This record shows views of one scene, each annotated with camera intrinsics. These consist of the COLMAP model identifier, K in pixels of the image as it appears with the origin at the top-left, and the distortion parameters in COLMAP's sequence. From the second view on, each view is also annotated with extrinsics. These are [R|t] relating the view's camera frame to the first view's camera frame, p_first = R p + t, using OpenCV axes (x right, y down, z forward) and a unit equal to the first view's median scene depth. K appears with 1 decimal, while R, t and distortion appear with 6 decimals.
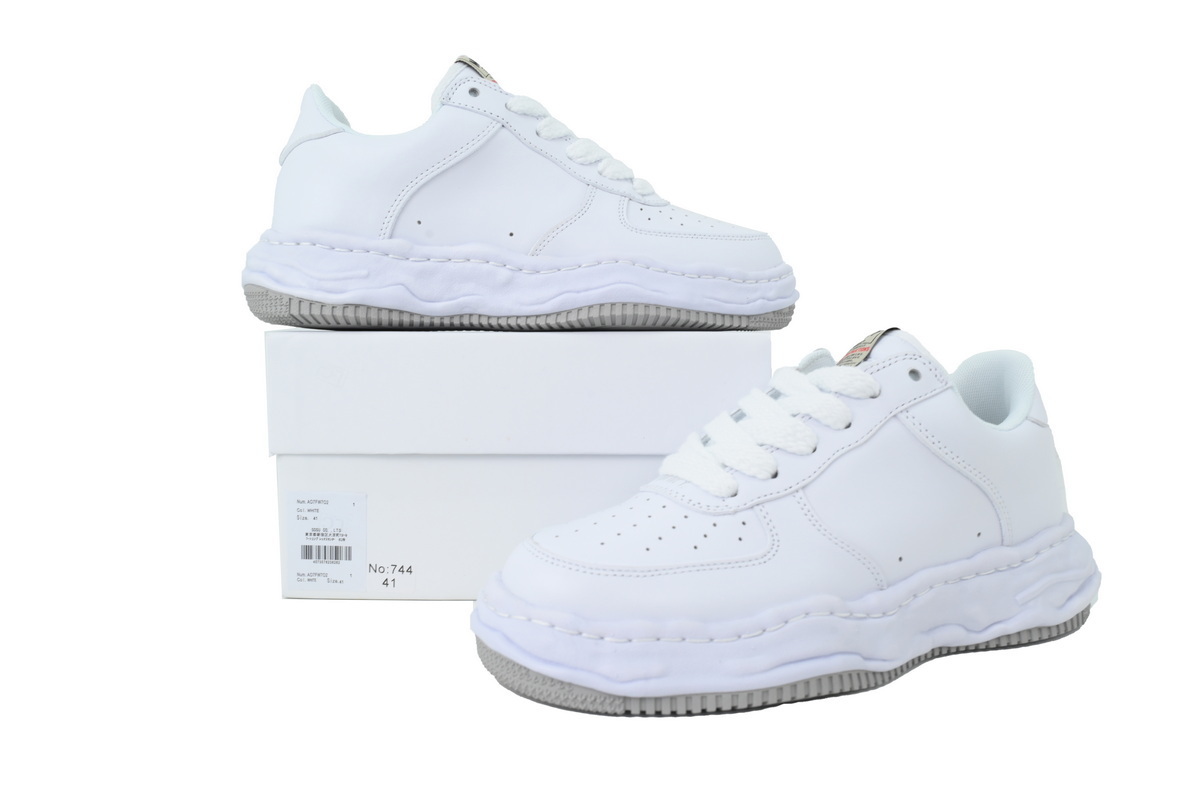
lens RADIAL K [[876.3, 0, 600.0], [0, 876.3, 400.0], [0, 0, 1]] dist [0.000784, -0.002418]
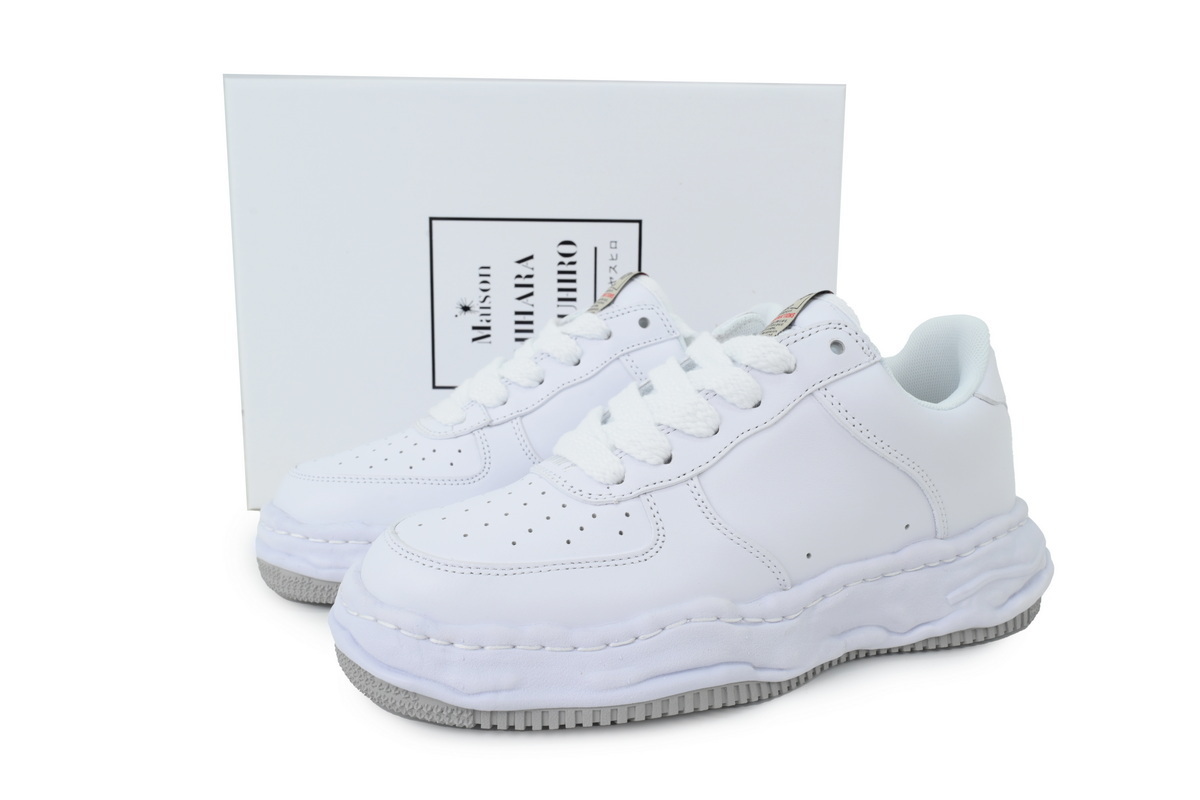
lens RADIAL K [[876.3, 0, 600.0], [0, 876.3, 400.0], [0, 0, 1]] dist [0.000784, -0.002418]
pose [[0.999182, 0.013084, -0.038252, 0.161556], [-0.010417, 0.997554, 0.069121, -0.035366], [0.039063, -0.068666, 0.996875, 0.113497]]
